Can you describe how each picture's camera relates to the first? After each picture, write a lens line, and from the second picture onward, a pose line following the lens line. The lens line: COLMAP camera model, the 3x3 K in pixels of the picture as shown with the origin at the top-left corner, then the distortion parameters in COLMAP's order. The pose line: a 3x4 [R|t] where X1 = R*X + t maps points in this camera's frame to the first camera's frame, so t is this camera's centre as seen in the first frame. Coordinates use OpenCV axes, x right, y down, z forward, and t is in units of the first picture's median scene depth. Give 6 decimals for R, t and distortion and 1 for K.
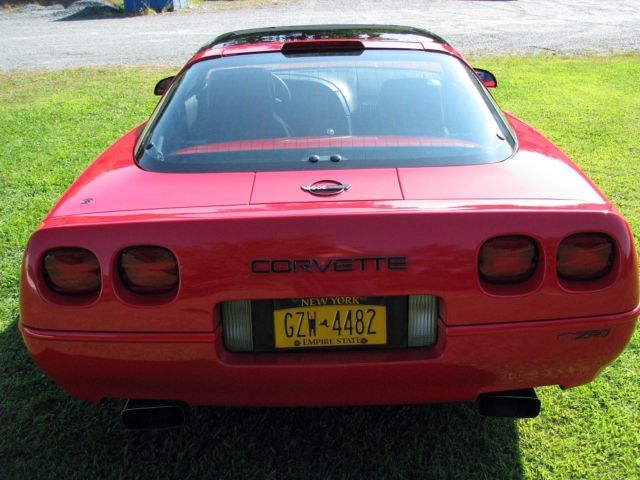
lens RADIAL K [[695.4, 0, 335.3], [0, 695.4, 237.3], [0, 0, 1]] dist [-0.207997, 0.307753]
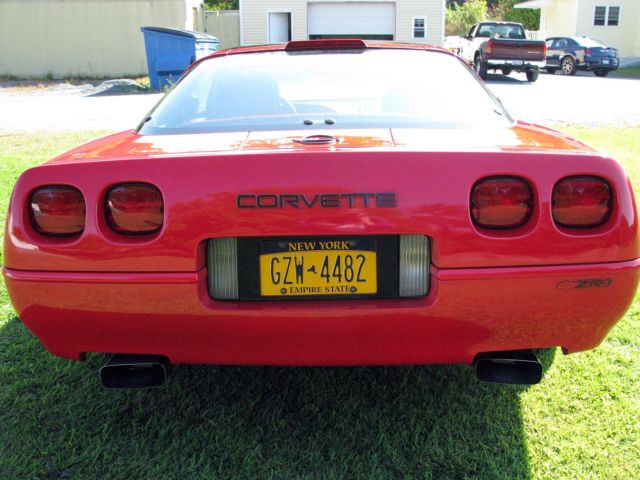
lens RADIAL K [[695.4, 0, 335.3], [0, 695.4, 237.3], [0, 0, 1]] dist [-0.207997, 0.307753]
pose [[0.999489, 0.011509, -0.029811, 0.043881], [-0.015338, 0.991188, -0.131575, 0.202706], [0.028034, 0.131965, 0.990858, 0.037314]]
